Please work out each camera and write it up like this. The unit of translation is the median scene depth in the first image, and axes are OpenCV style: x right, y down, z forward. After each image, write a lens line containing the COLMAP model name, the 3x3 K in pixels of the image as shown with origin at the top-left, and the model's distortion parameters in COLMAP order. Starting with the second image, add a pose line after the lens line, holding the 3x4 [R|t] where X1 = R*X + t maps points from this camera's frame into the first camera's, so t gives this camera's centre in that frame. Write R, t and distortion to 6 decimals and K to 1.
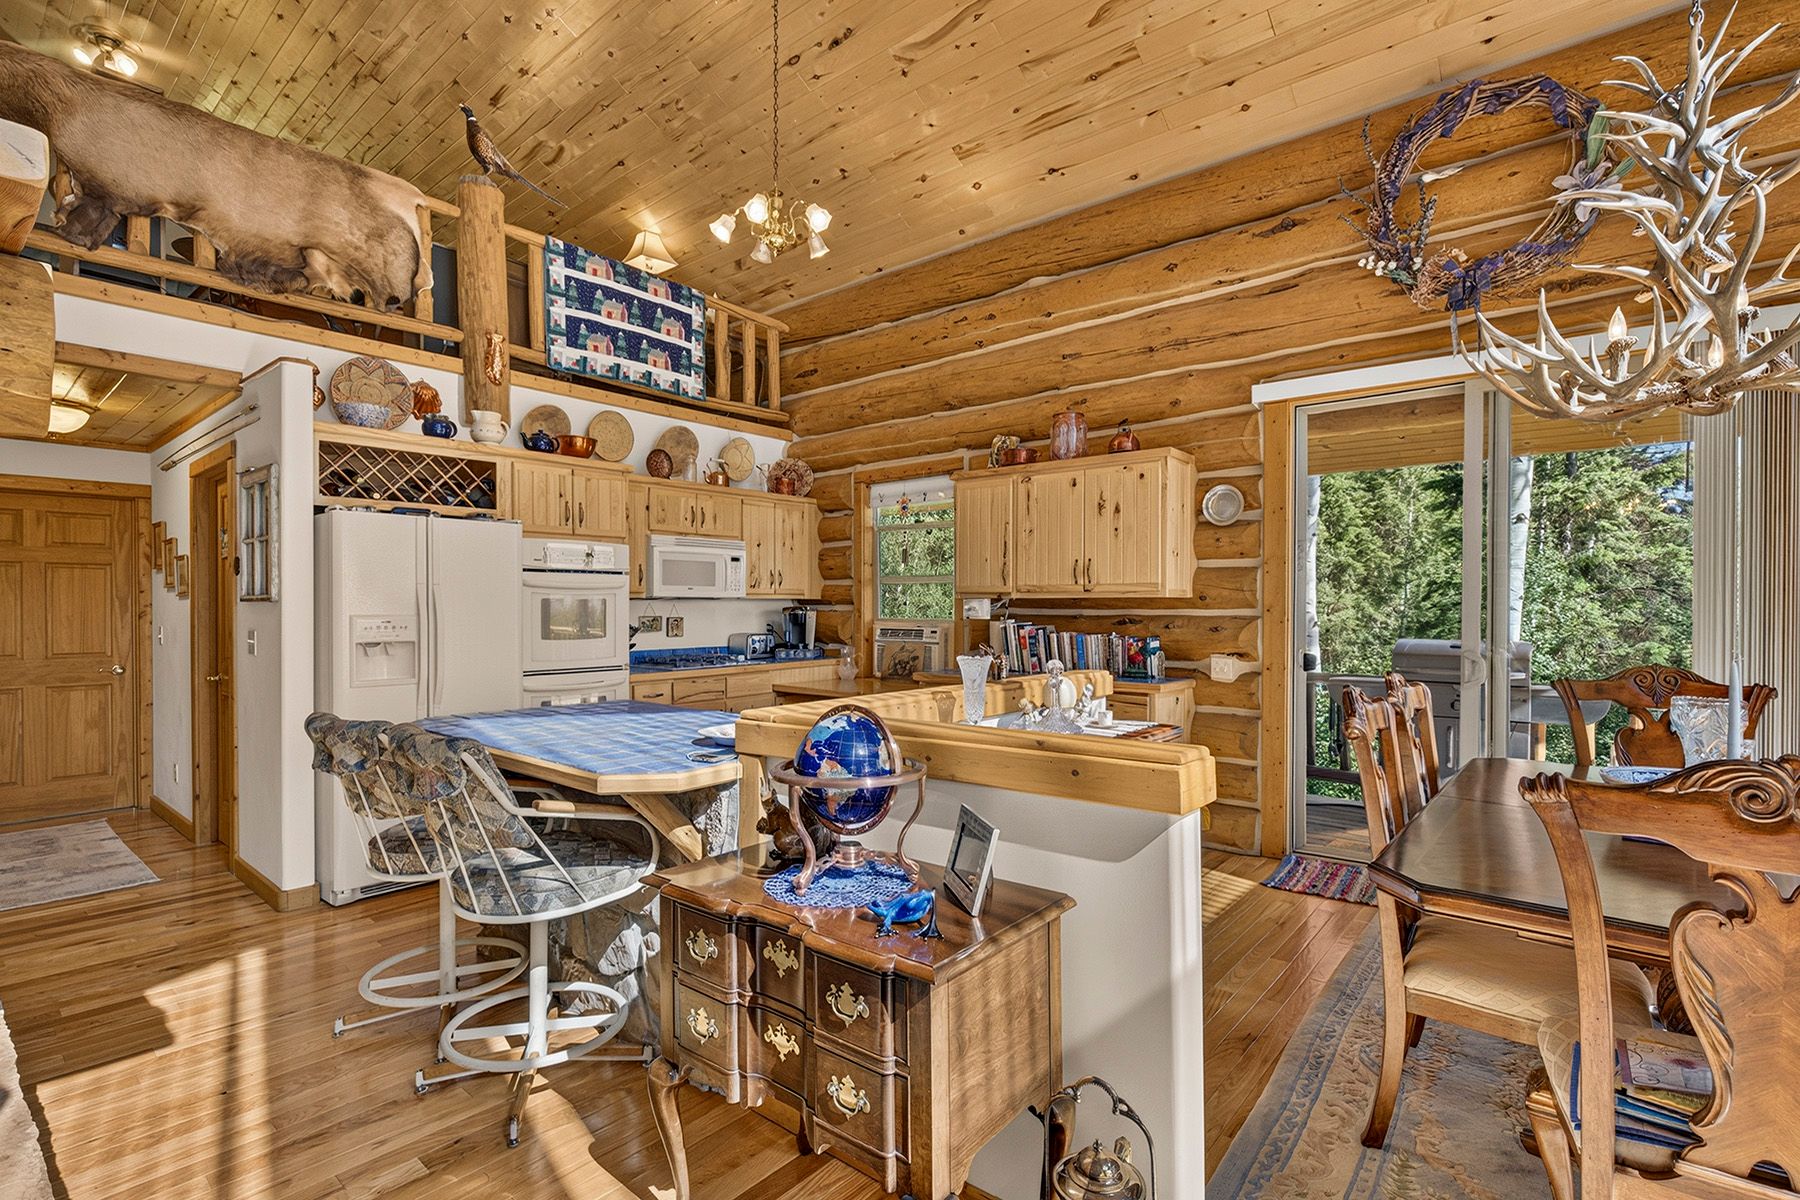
lens RADIAL K [[829.5, 0, 909.0], [0, 829.5, 634.4], [0, 0, 1]] dist [-0.007821, 0.002902]
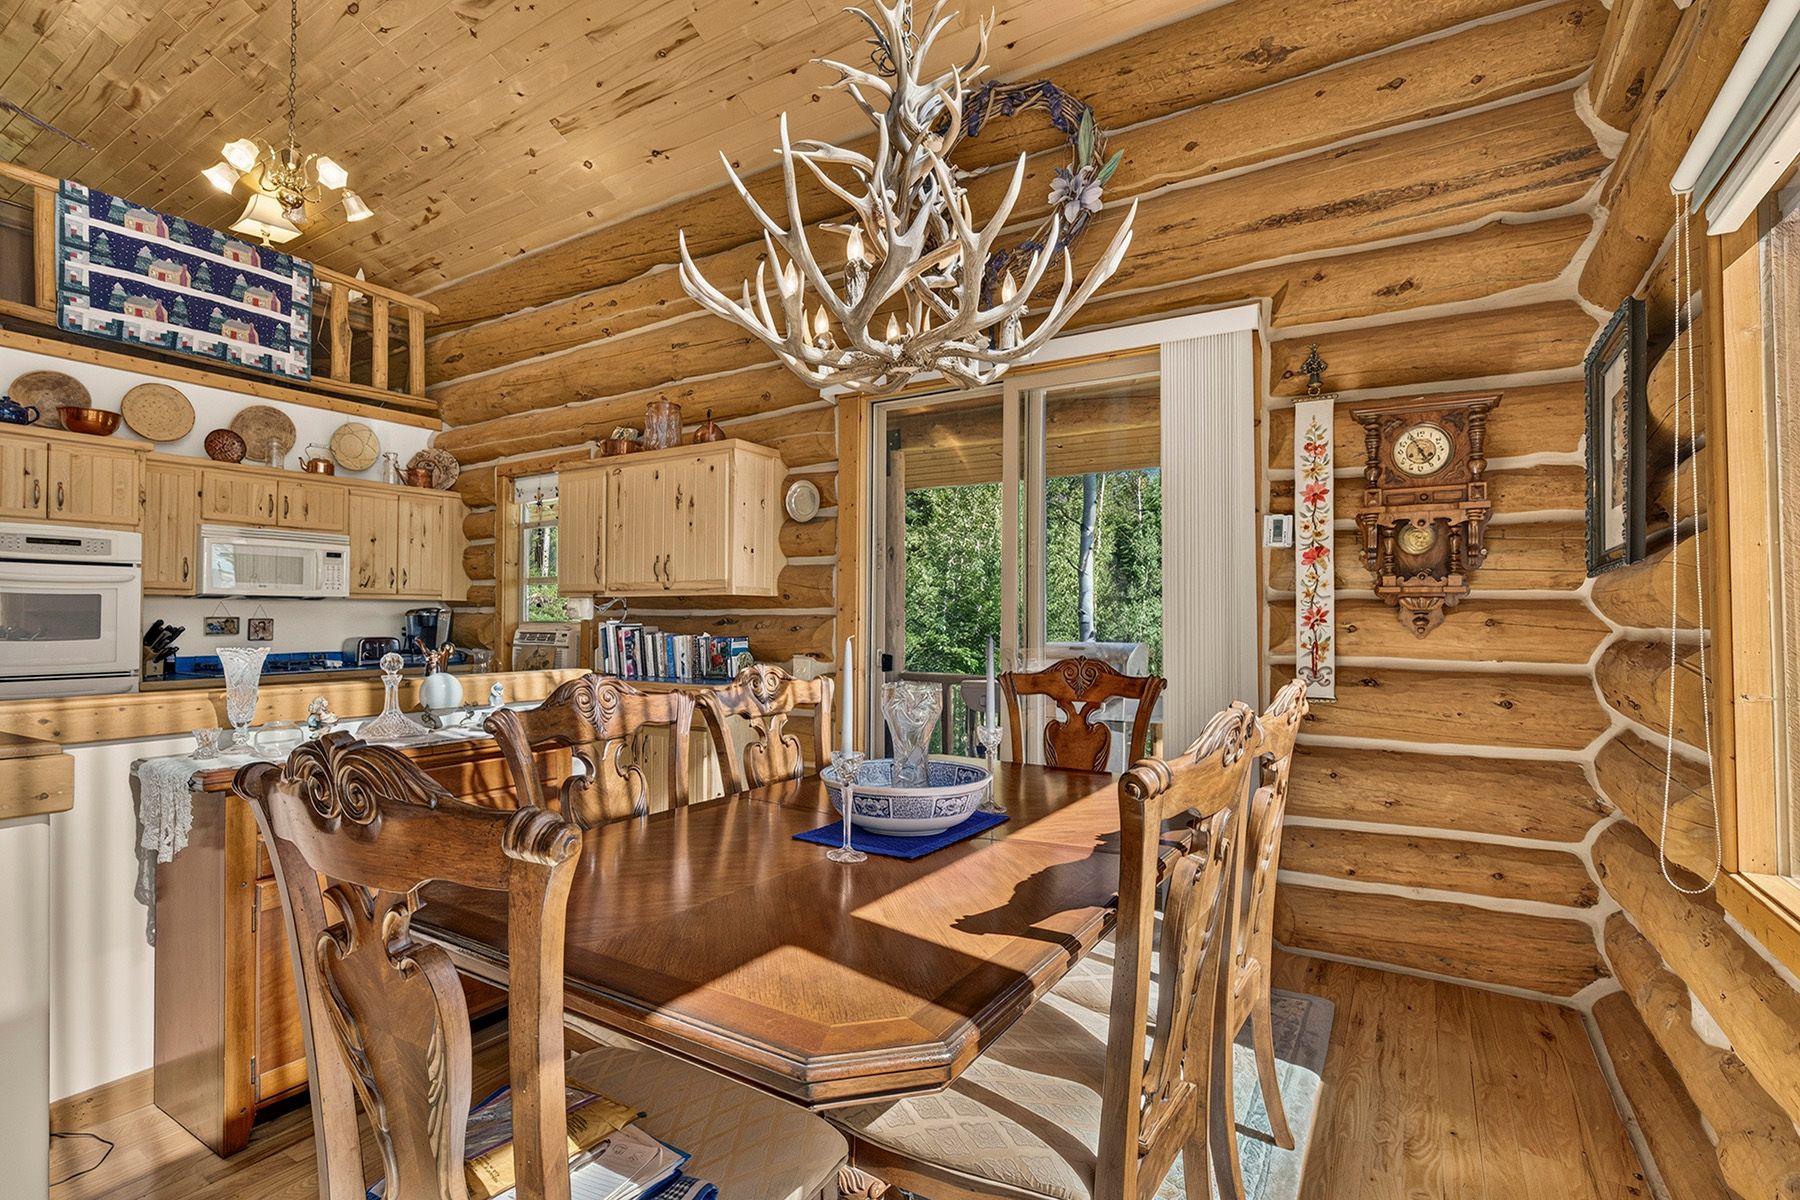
lens RADIAL K [[829.5, 0, 913.1], [0, 829.5, 620.9], [0, 0, 1]] dist [-0.007821, 0.002902]
pose [[0.989401, 0.001248, 0.145202, 0.308156], [0.003714, 0.999419, -0.033894, 0.014398], [-0.145160, 0.034074, 0.988821, 0.026273]]
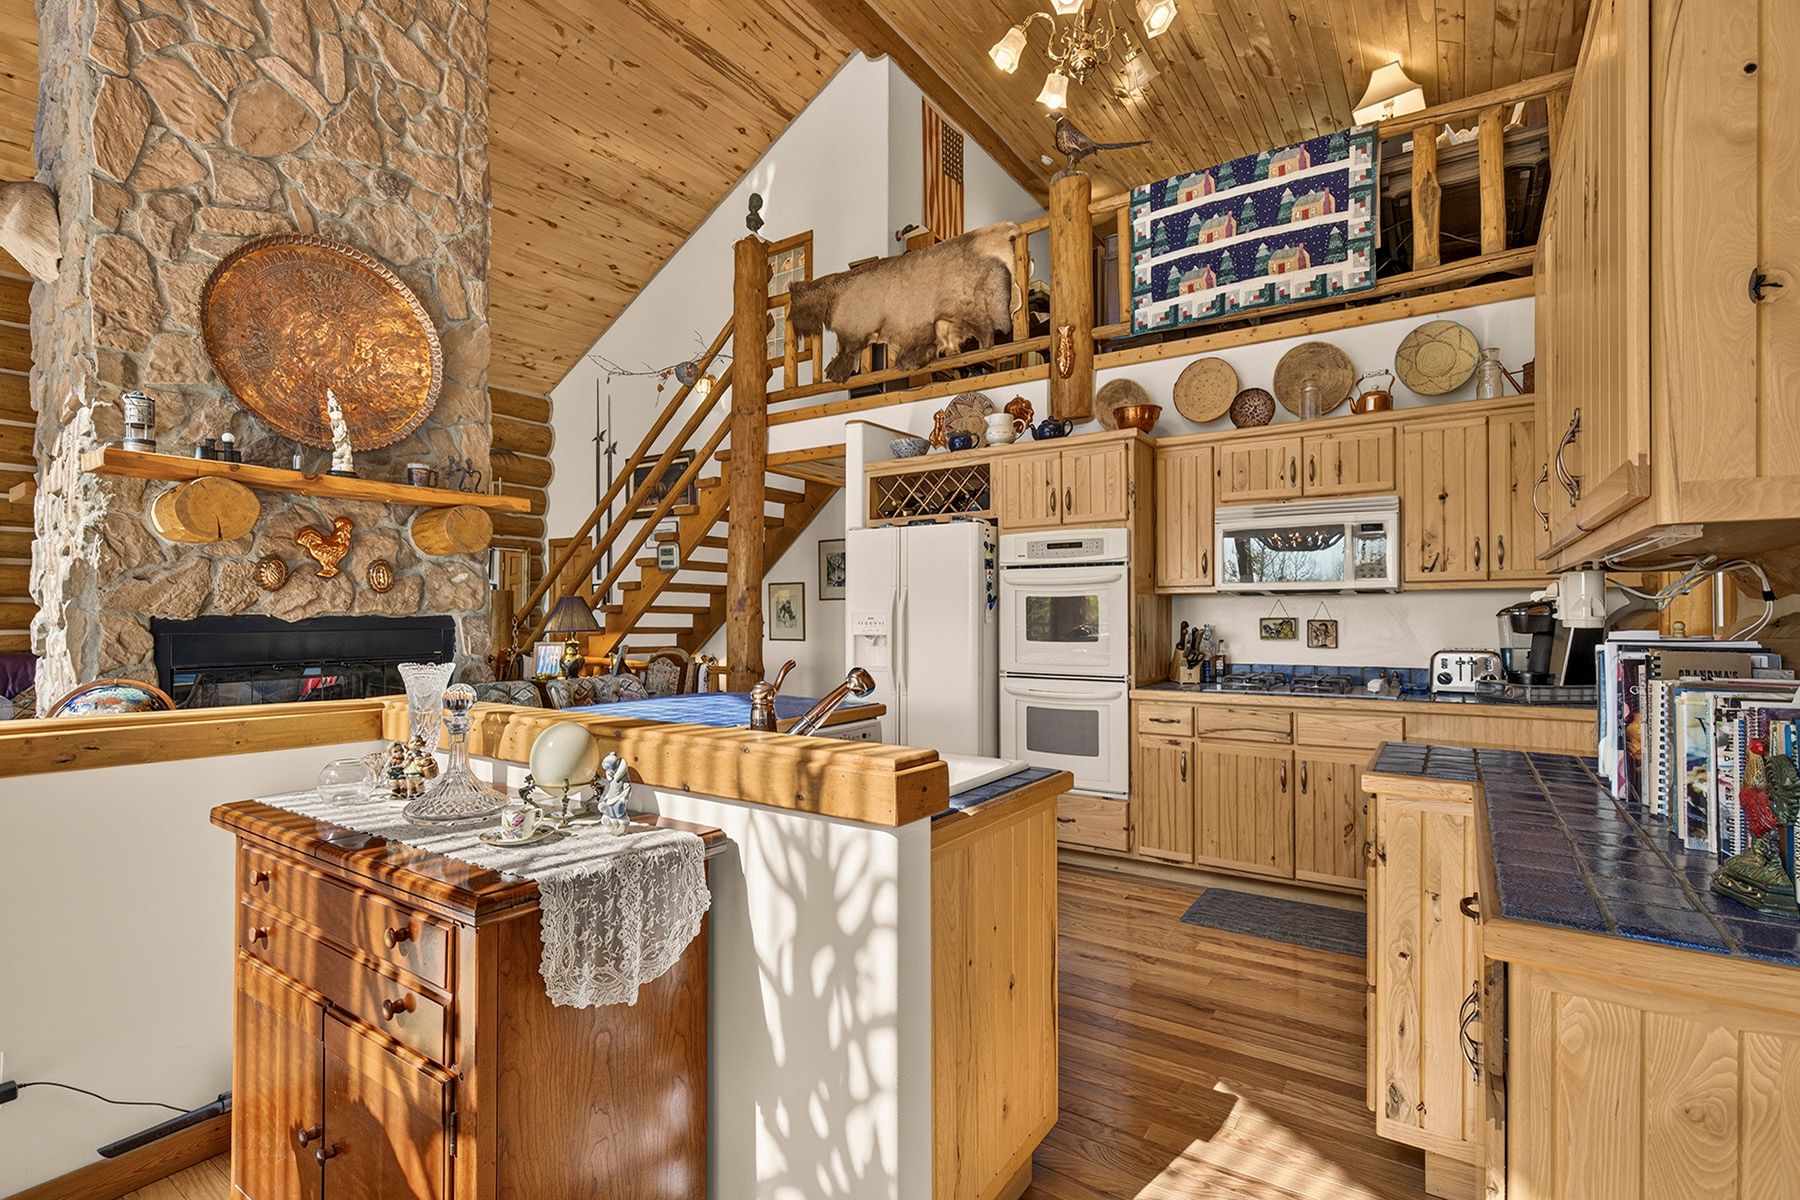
lens RADIAL K [[829.5, 0, 905.1], [0, 829.5, 608.3], [0, 0, 1]] dist [-0.007821, 0.002902]
pose [[0.105649, -0.008201, -0.994370, 0.397678], [-0.031291, 0.999443, -0.011568, -0.013721], [0.993911, 0.032337, 0.105334, 0.648644]]
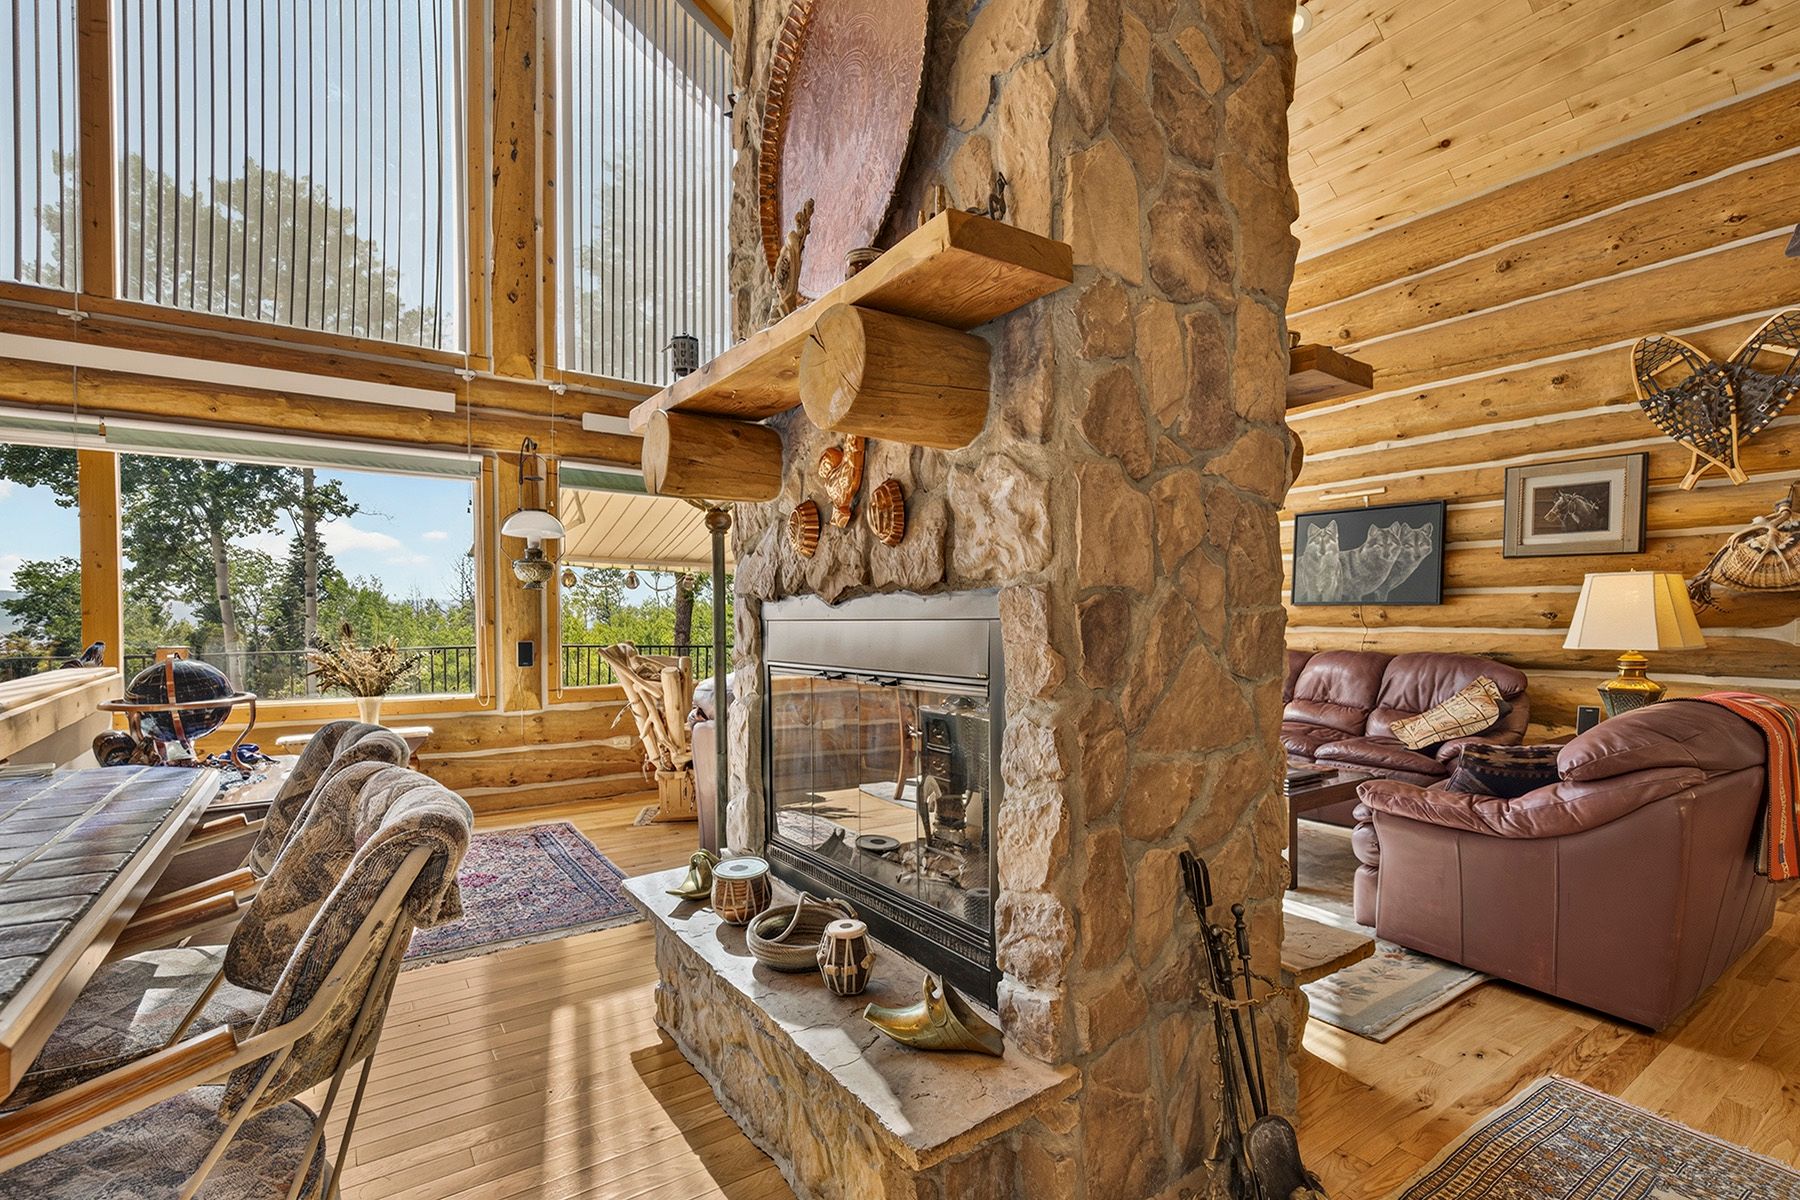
lens RADIAL K [[829.5, 0, 908.2], [0, 829.5, 633.6], [0, 0, 1]] dist [-0.007821, 0.002902]
pose [[-0.966090, -0.008763, 0.258059, -0.488984], [0.004052, 0.998786, 0.049087, -0.000431], [-0.258176, 0.048468, -0.964881, 0.619590]]
